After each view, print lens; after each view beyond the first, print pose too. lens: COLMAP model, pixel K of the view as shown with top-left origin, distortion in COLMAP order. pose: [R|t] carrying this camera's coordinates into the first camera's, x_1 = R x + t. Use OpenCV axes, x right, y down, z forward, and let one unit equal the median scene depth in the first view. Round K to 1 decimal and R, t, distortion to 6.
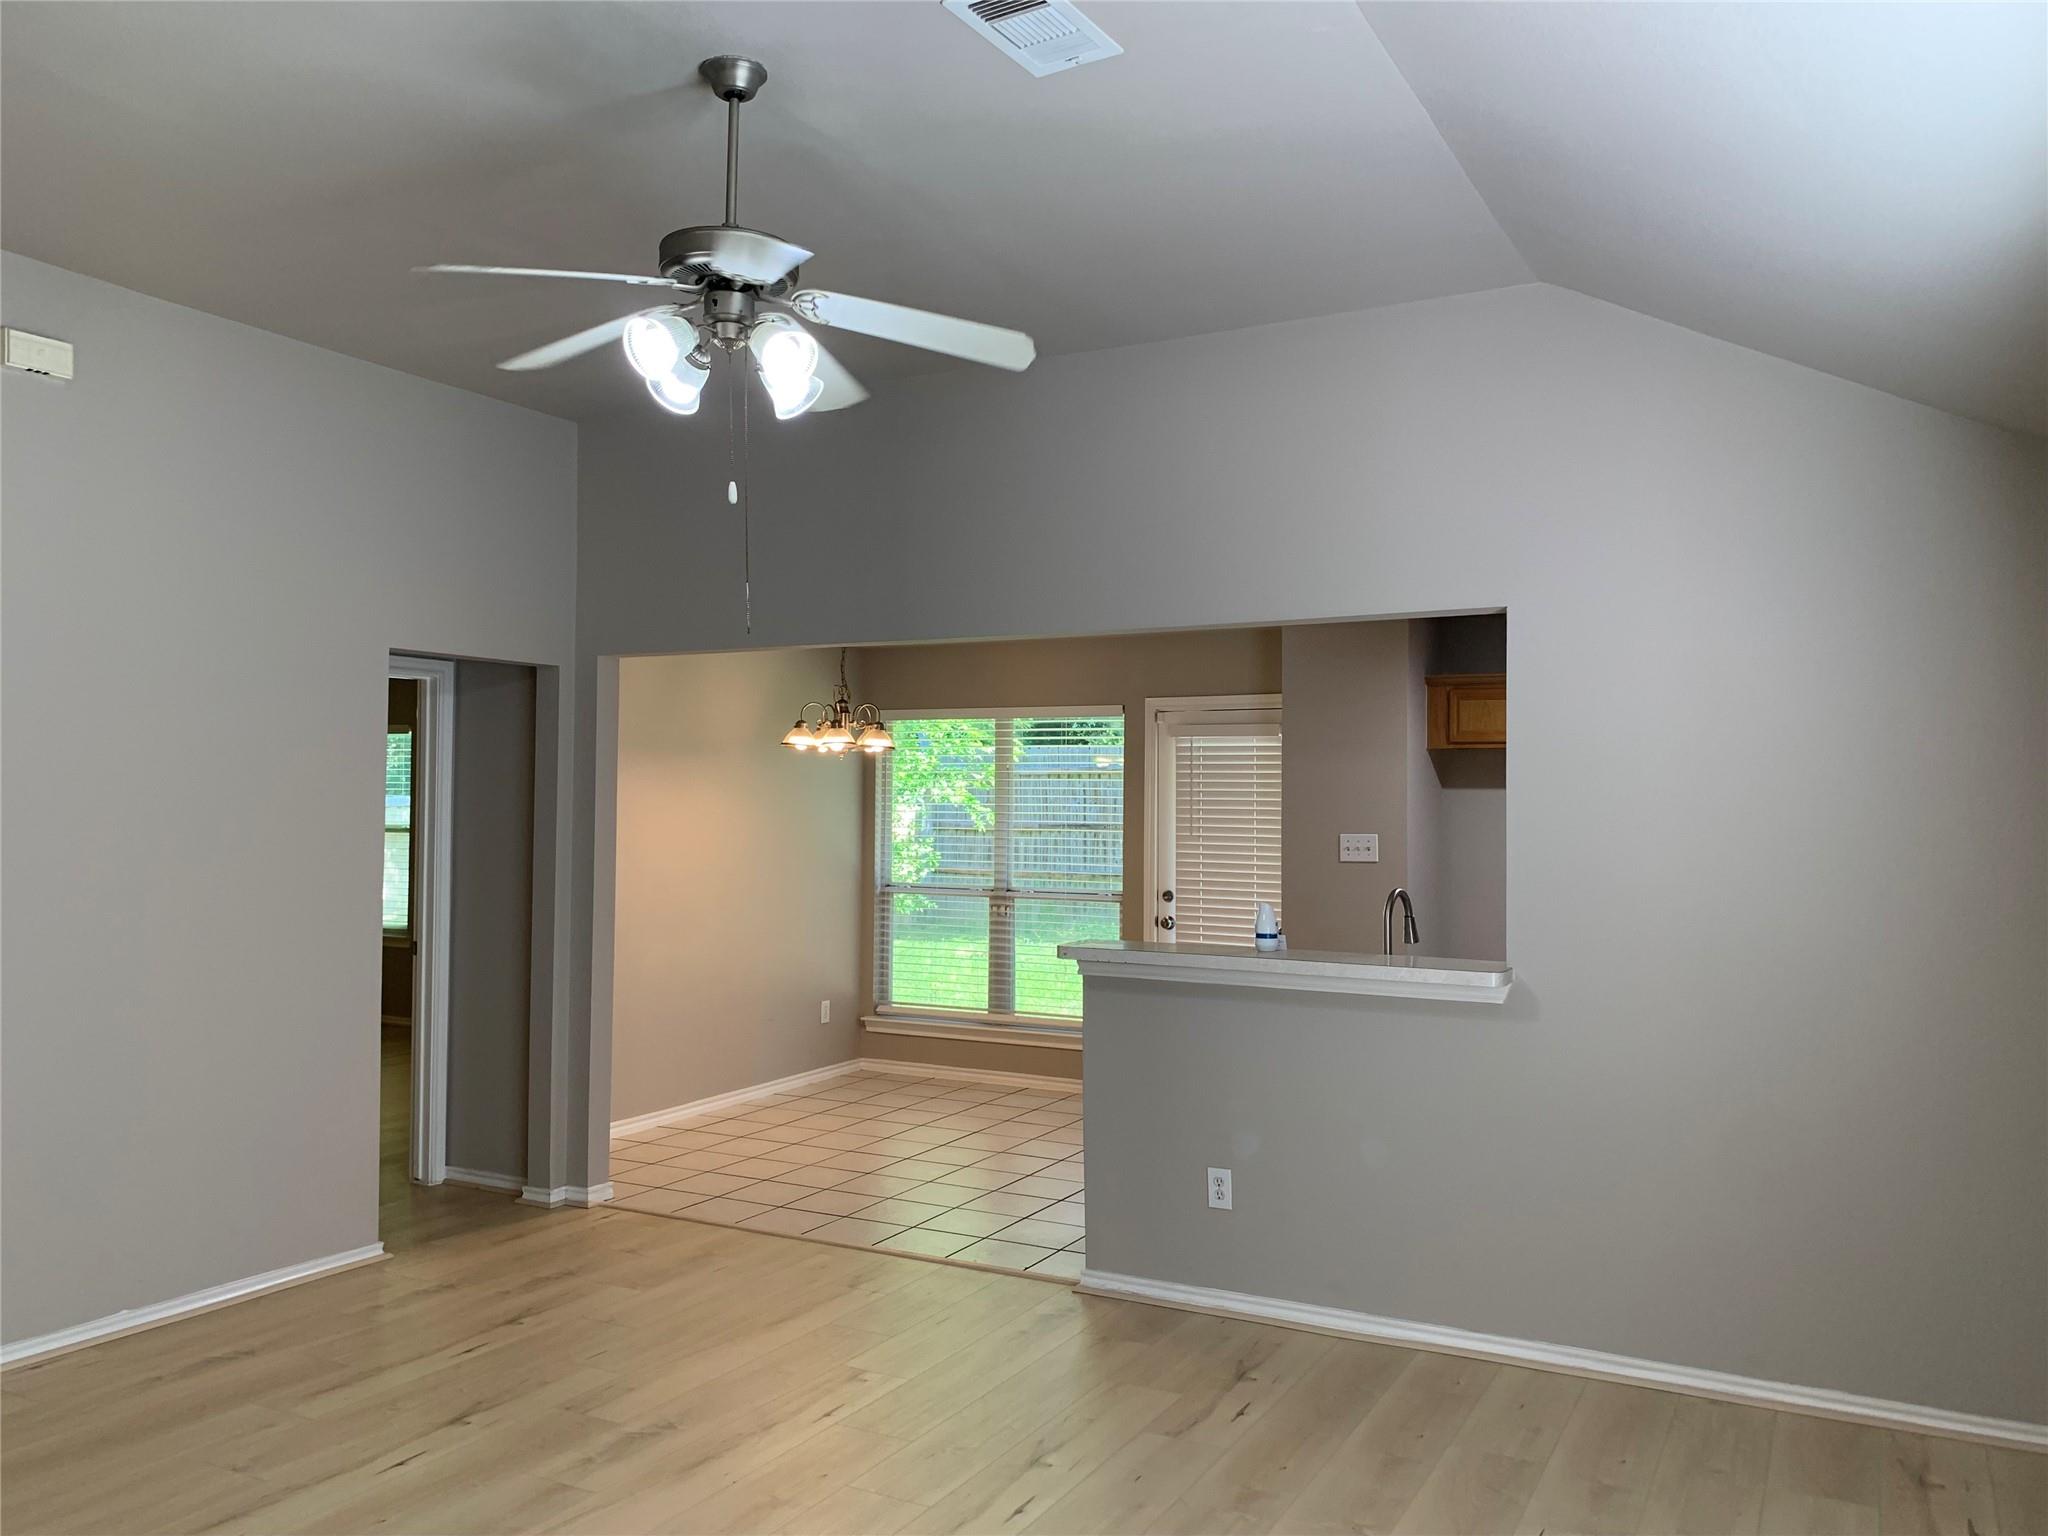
lens RADIAL K [[1540.8, 0, 1022.6], [0, 1540.8, 772.3], [0, 0, 1]] dist [0.001243, 0.005241]
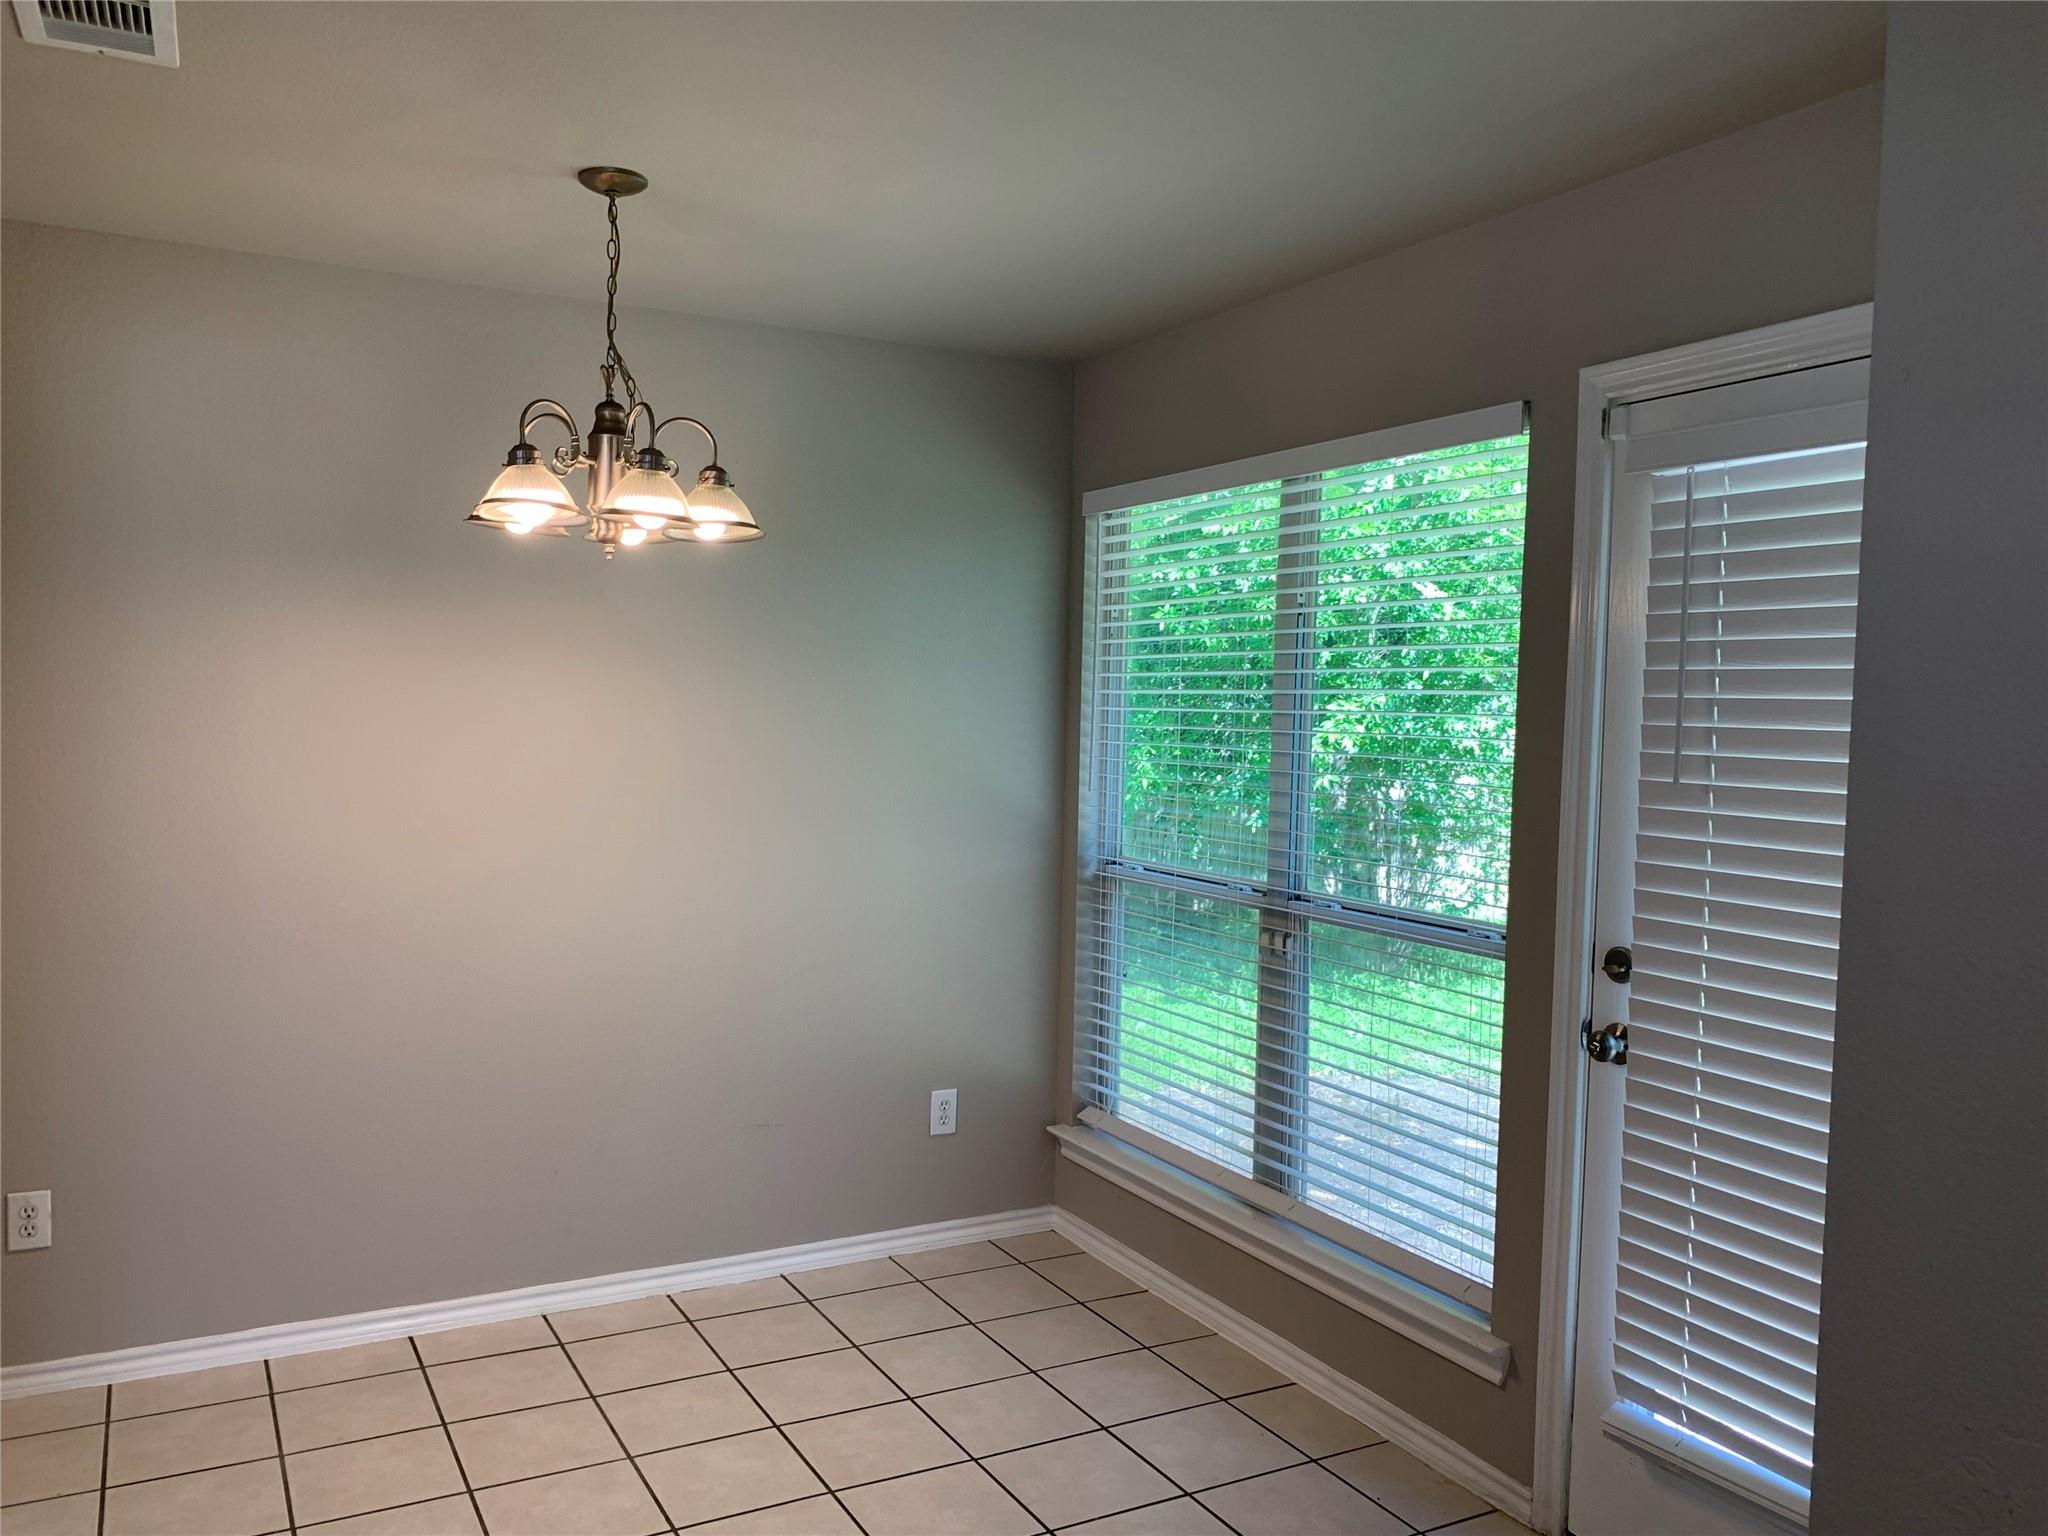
lens RADIAL K [[1540.8, 0, 1014.5], [0, 1540.8, 820.1], [0, 0, 1]] dist [0.001243, 0.005241]
pose [[0.815715, 0.054789, -0.575853, 0.168307], [-0.006001, 0.996252, 0.086287, 0.020154], [0.578423, -0.066930, 0.812987, 0.620727]]
